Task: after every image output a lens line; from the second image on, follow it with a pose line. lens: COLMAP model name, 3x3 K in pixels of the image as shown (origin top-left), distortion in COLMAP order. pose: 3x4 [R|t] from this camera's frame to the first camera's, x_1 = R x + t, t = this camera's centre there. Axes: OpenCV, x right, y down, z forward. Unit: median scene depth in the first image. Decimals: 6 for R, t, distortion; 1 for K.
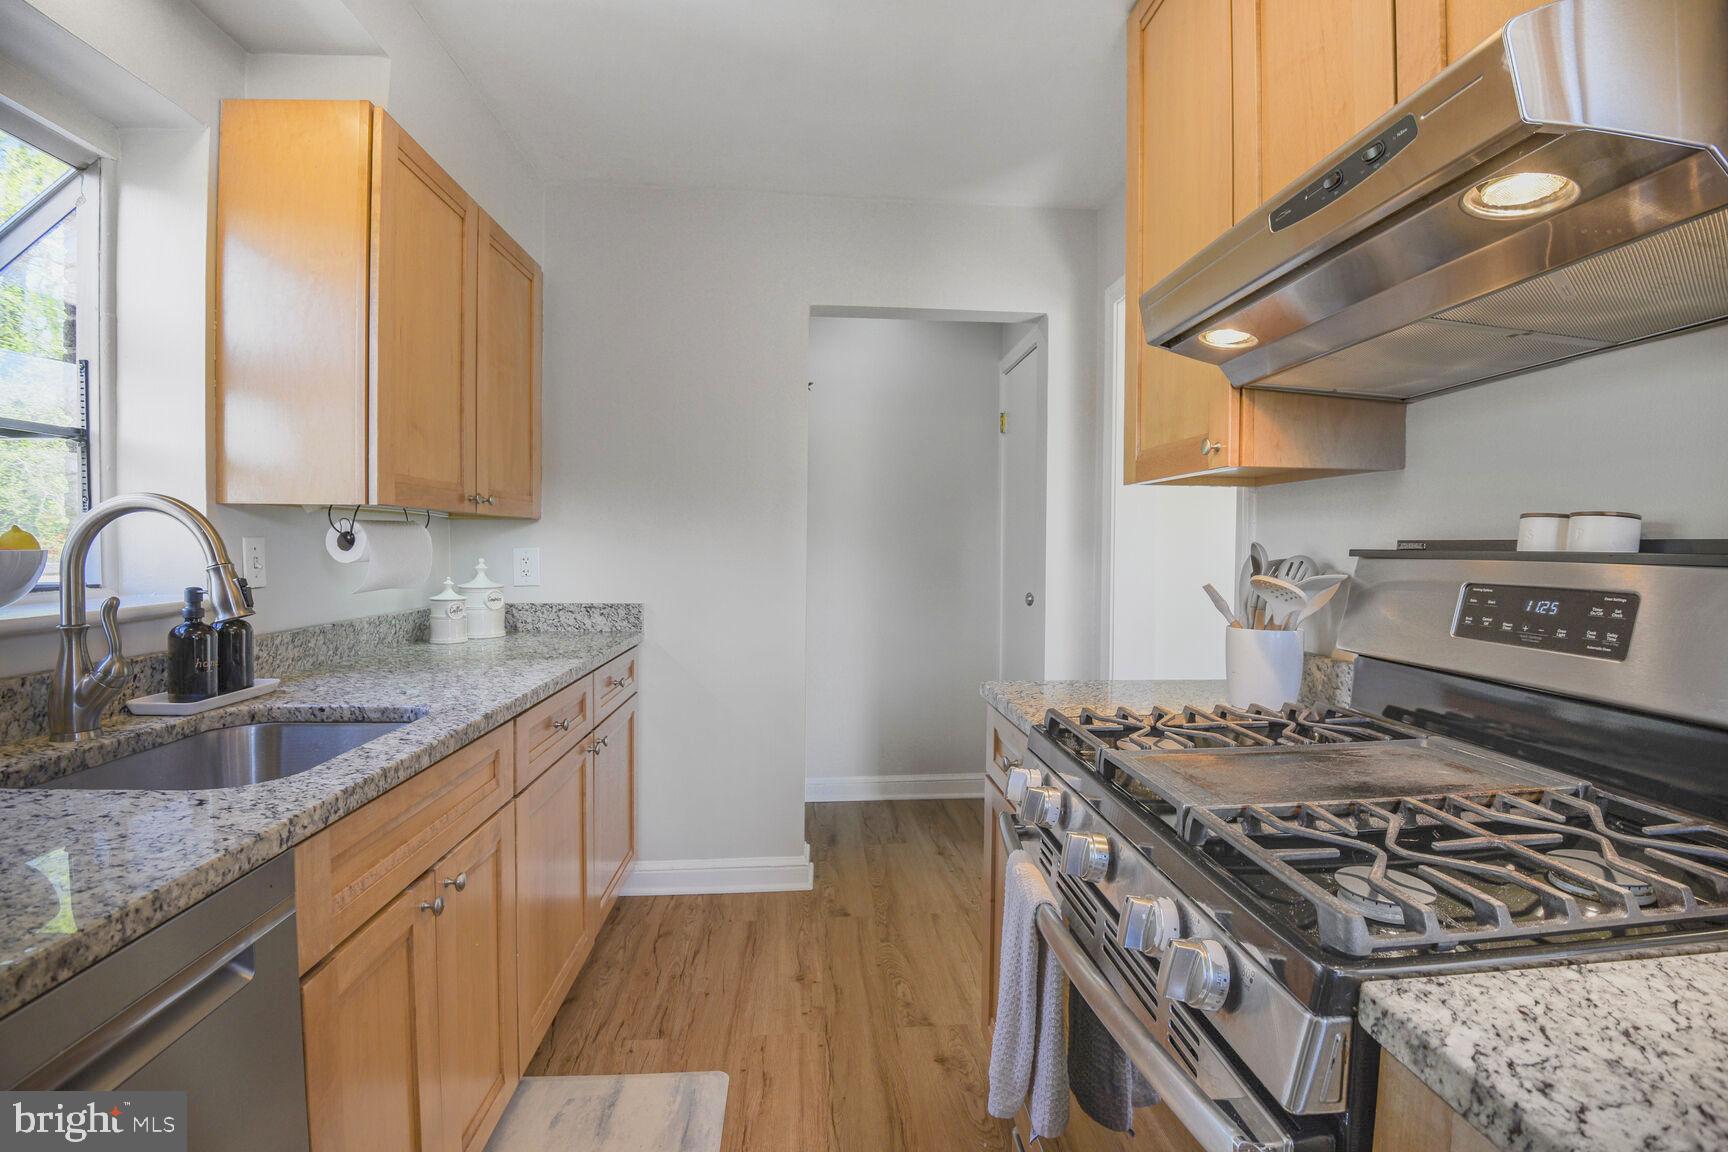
lens RADIAL K [[791.5, 0, 868.6], [0, 791.5, 555.3], [0, 0, 1]] dist [-0.041907, 0.016488]
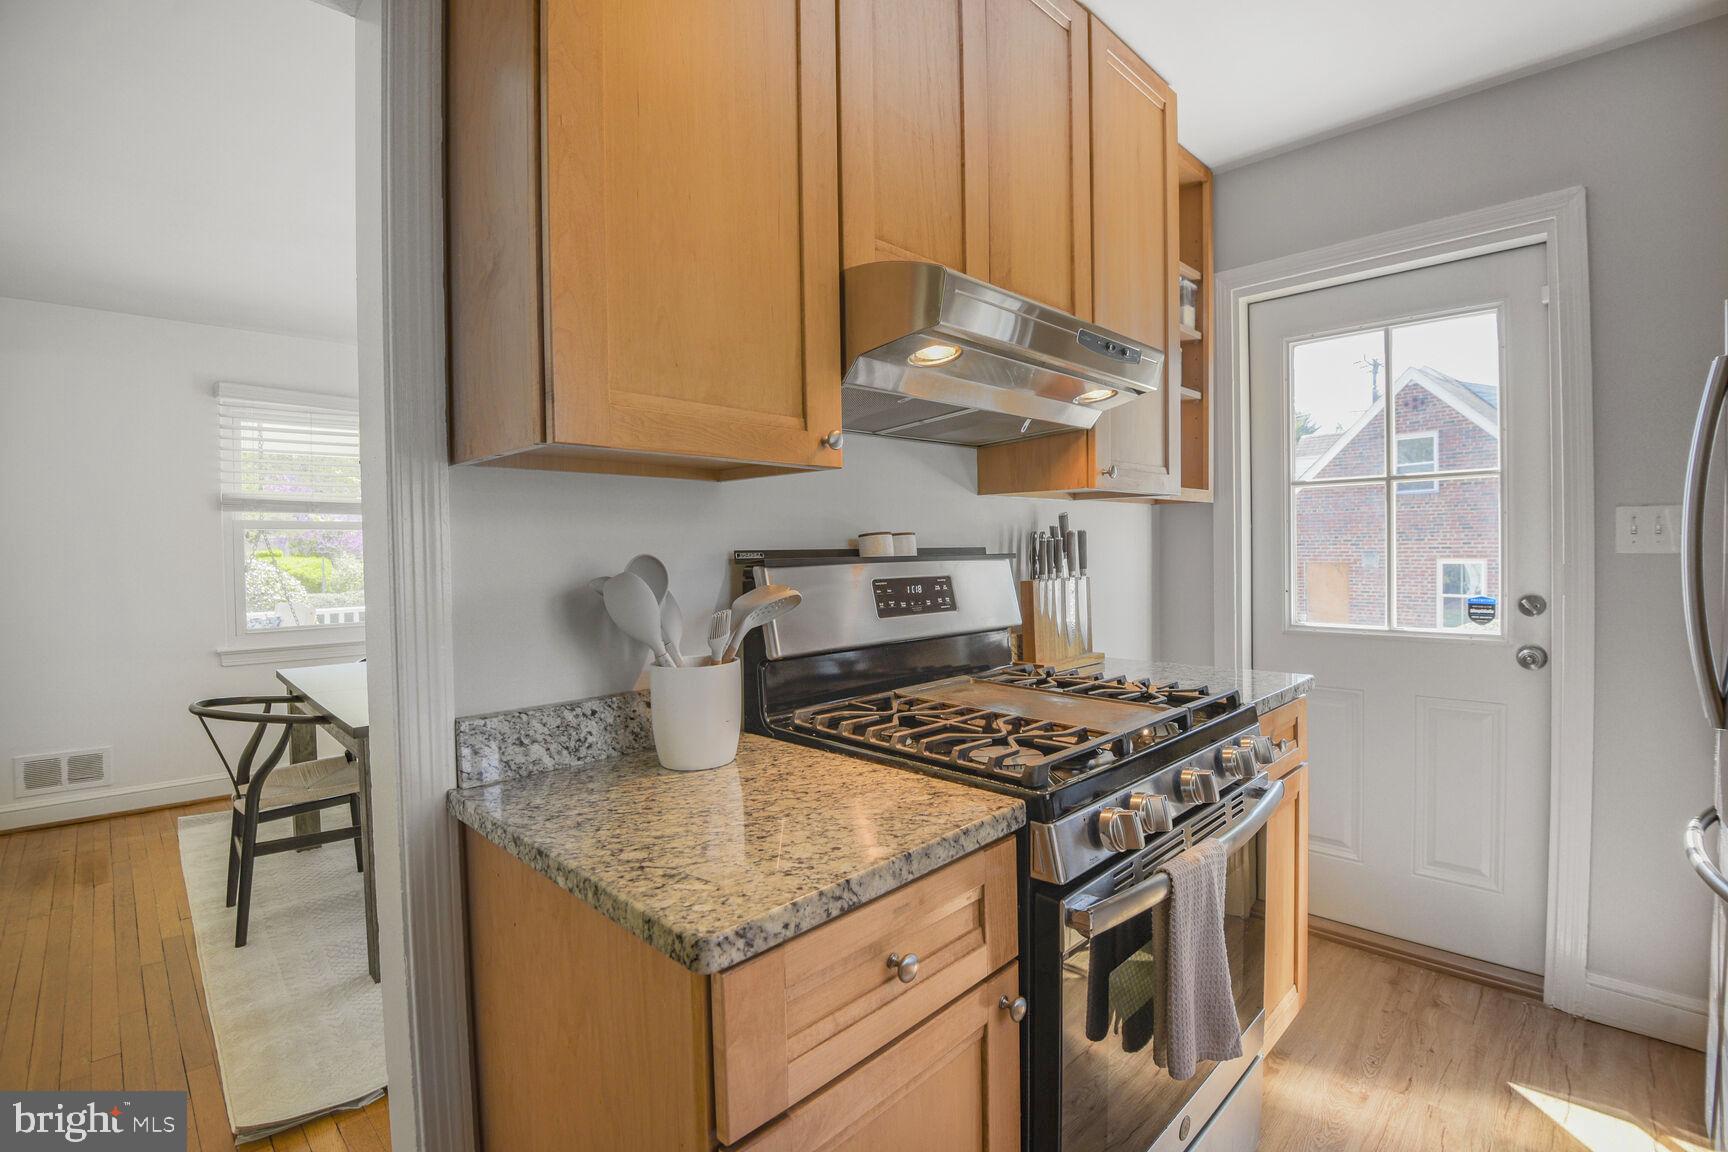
lens RADIAL K [[791.5, 0, 868.6], [0, 791.5, 555.3], [0, 0, 1]] dist [-0.041907, 0.016488]
pose [[-0.635988, -0.000073, 0.771699, -0.400187], [0.028044, 0.999337, 0.023207, -0.051242], [-0.771189, 0.036401, -0.635564, 2.239372]]
